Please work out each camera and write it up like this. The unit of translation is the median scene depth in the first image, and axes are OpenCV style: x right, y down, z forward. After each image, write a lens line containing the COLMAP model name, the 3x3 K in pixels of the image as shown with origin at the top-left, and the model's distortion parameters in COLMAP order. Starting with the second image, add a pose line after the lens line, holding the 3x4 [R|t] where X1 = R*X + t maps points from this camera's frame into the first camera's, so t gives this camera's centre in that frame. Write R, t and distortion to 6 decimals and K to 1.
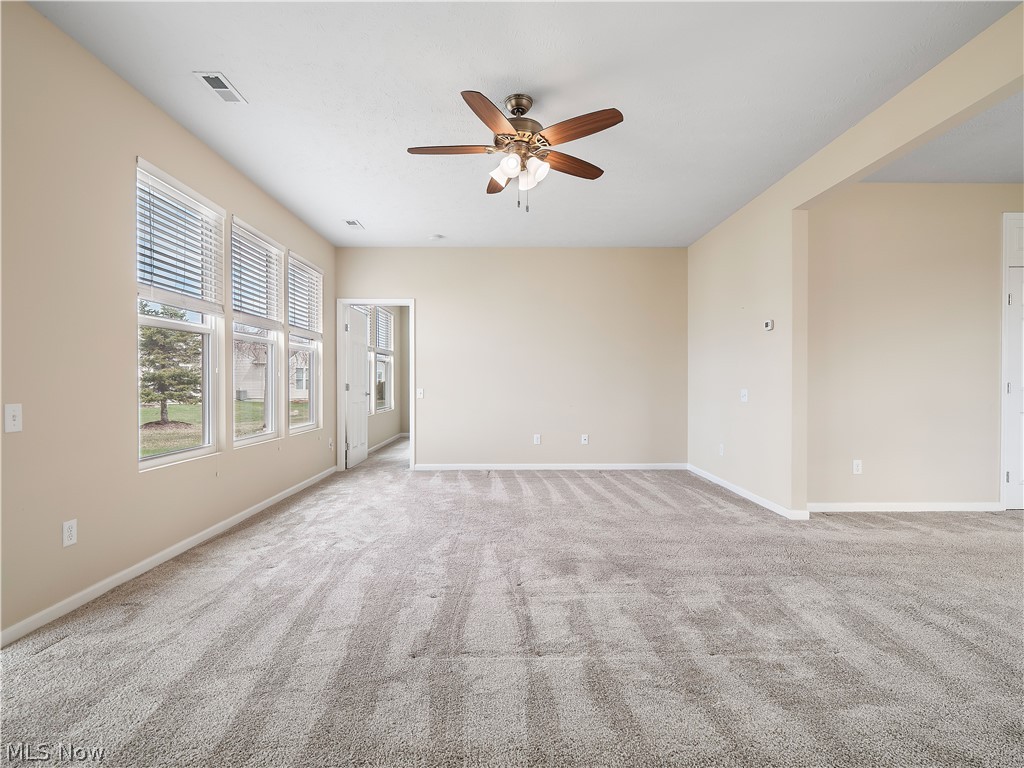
lens RADIAL K [[502.1, 0, 514.3], [0, 502.1, 385.6], [0, 0, 1]] dist [-0.000130, -0.001656]
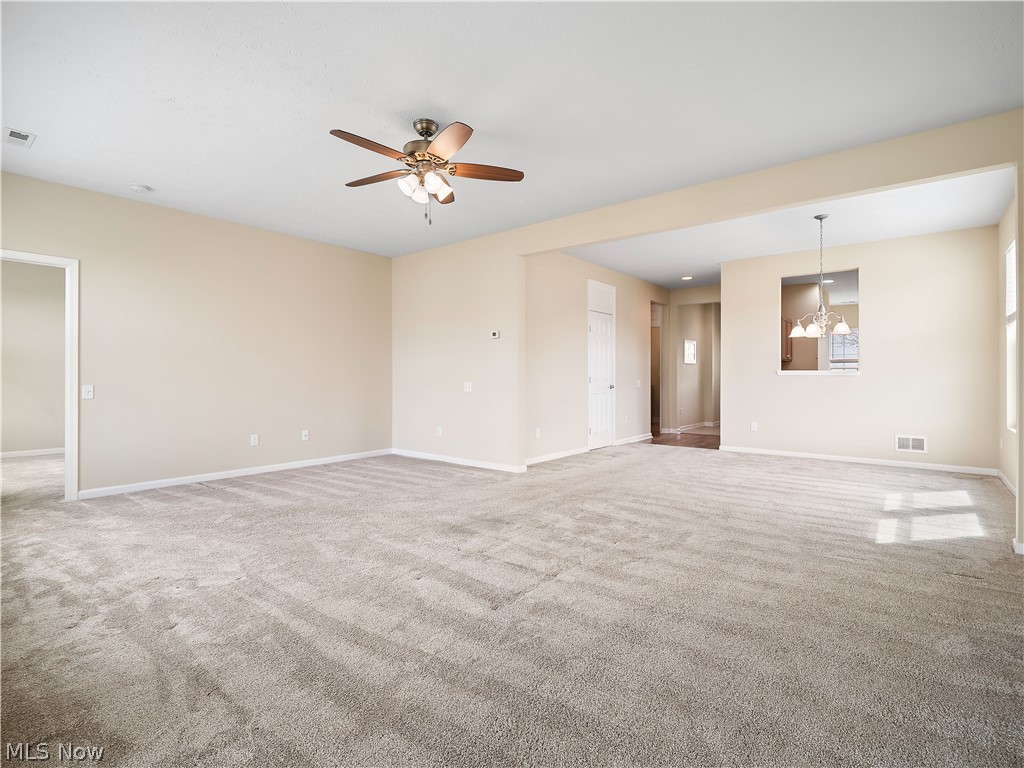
lens RADIAL K [[496.6, 0, 514.2], [0, 496.6, 376.5], [0, 0, 1]] dist [0.003565, -0.007870]
pose [[0.642328, 0.000202, 0.766430, -0.697322], [0.005283, 0.999975, -0.004691, -0.000259], [-0.766412, 0.007062, 0.642311, 0.140090]]
